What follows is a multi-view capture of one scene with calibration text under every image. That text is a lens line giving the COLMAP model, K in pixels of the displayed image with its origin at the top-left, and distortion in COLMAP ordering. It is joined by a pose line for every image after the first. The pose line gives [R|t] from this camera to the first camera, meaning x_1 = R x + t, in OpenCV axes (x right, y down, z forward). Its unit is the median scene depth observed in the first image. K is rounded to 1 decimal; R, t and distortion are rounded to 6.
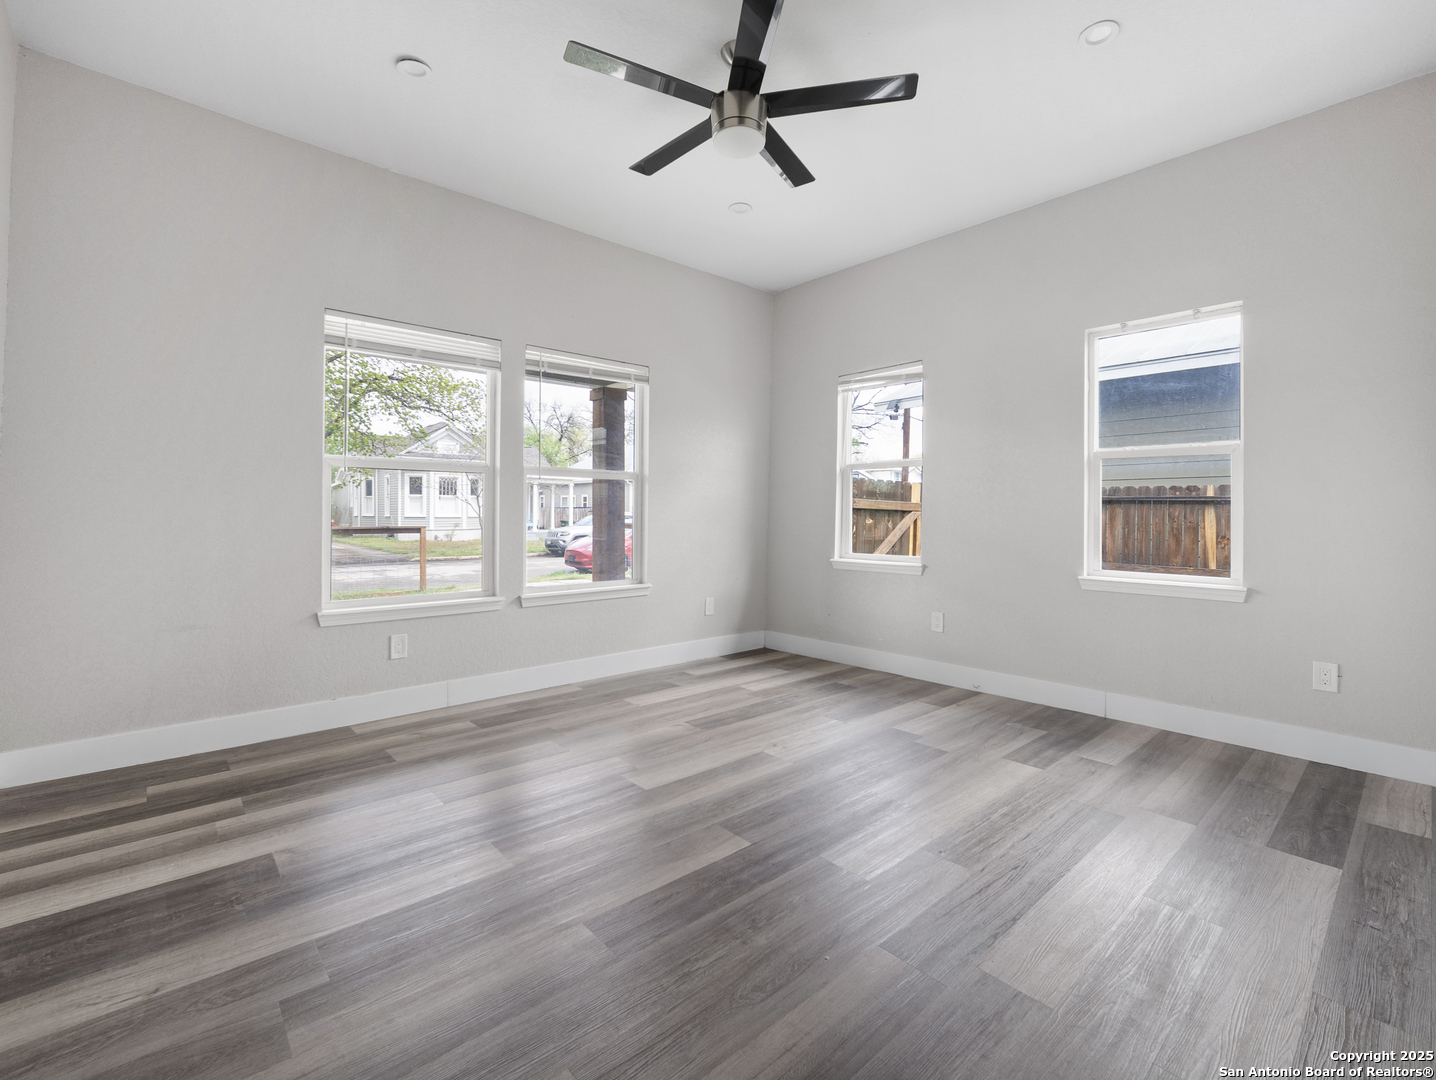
lens RADIAL K [[639.7, 0, 720.3], [0, 639.7, 523.8], [0, 0, 1]] dist [-0.014260, -0.000650]
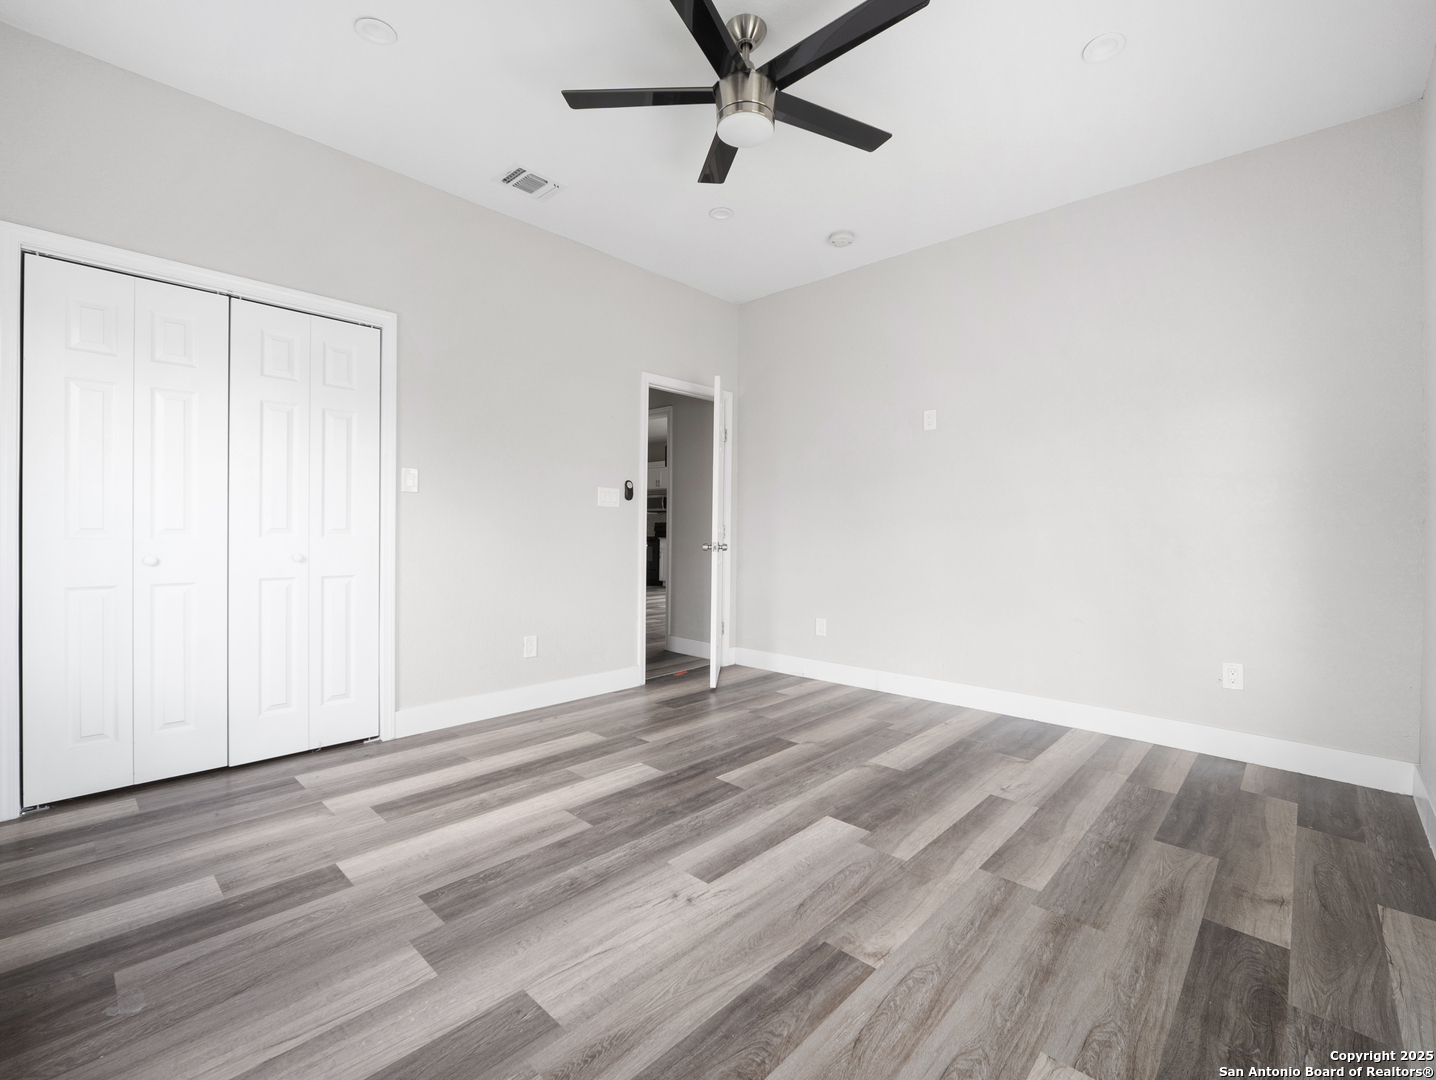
lens RADIAL K [[639.7, 0, 720.3], [0, 639.7, 523.8], [0, 0, 1]] dist [-0.014260, -0.000650]
pose [[-0.995645, -0.018557, -0.091357, 0.117536], [-0.019006, 0.999811, 0.004040, -0.023957], [0.091264, 0.005759, -0.995810, 1.595271]]
